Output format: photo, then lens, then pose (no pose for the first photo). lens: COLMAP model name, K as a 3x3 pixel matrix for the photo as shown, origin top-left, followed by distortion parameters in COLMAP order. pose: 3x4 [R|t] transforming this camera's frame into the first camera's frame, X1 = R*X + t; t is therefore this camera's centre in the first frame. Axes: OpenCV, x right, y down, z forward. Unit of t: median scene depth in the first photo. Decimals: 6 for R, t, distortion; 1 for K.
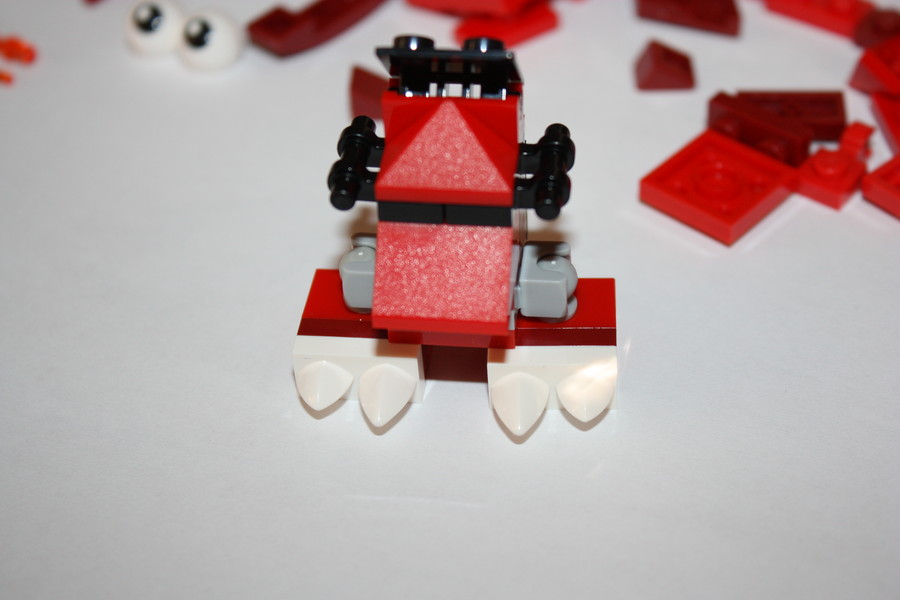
lens RADIAL K [[1948.0, 0, 450.0], [0, 1948.0, 300.0], [0, 0, 1]] dist [-0.031578, -0.047484]
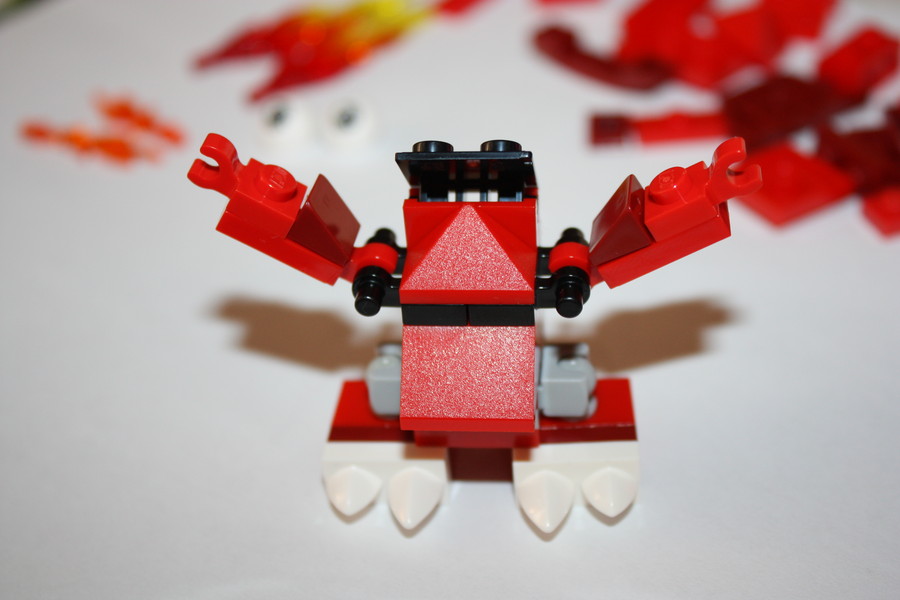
lens RADIAL K [[1474.0, 0, 450.0], [0, 1474.0, 300.0], [0, 0, 1]] dist [0.004724, 0.012342]
pose [[0.999389, -0.032884, 0.011834, -0.020701], [0.033972, 0.993563, -0.108067, 0.030702], [-0.008204, 0.108403, 0.994073, 0.226491]]
